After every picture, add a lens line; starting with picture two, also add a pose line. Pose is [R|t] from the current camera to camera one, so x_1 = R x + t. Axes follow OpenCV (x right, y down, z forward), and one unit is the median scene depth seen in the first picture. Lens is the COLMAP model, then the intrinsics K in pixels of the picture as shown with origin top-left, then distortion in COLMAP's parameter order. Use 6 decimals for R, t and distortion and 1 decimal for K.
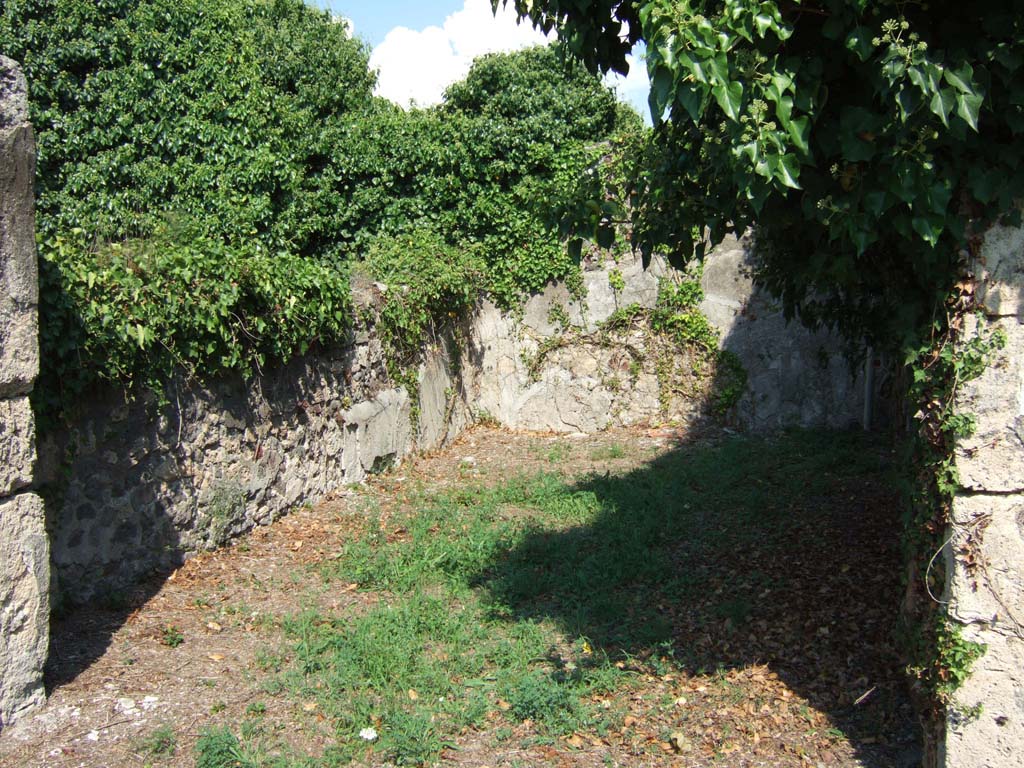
lens RADIAL K [[1091.2, 0, 512.2], [0, 1091.2, 382.4], [0, 0, 1]] dist [-0.038907, 0.000000]
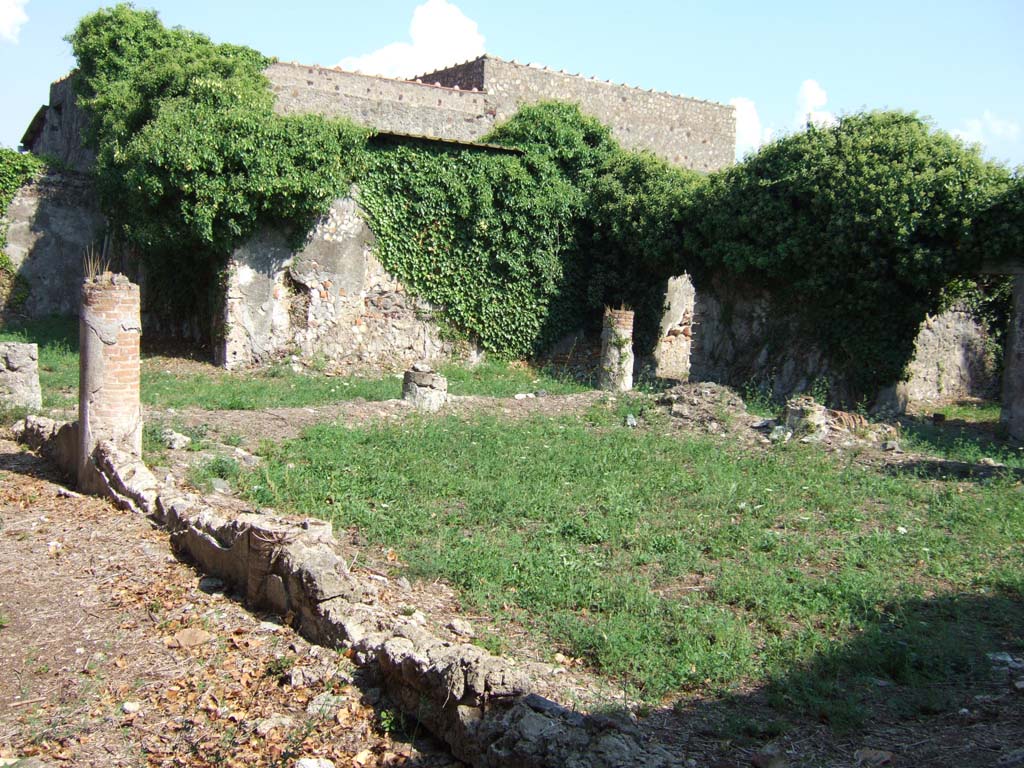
lens RADIAL K [[1091.2, 0, 506.7], [0, 1091.2, 387.8], [0, 0, 1]] dist [-0.038907, 0.000000]
pose [[0.646457, -0.032036, 0.762278, -2.780114], [-0.010211, 0.998665, 0.050630, 0.255994], [-0.762882, -0.040514, 0.645267, -3.491020]]
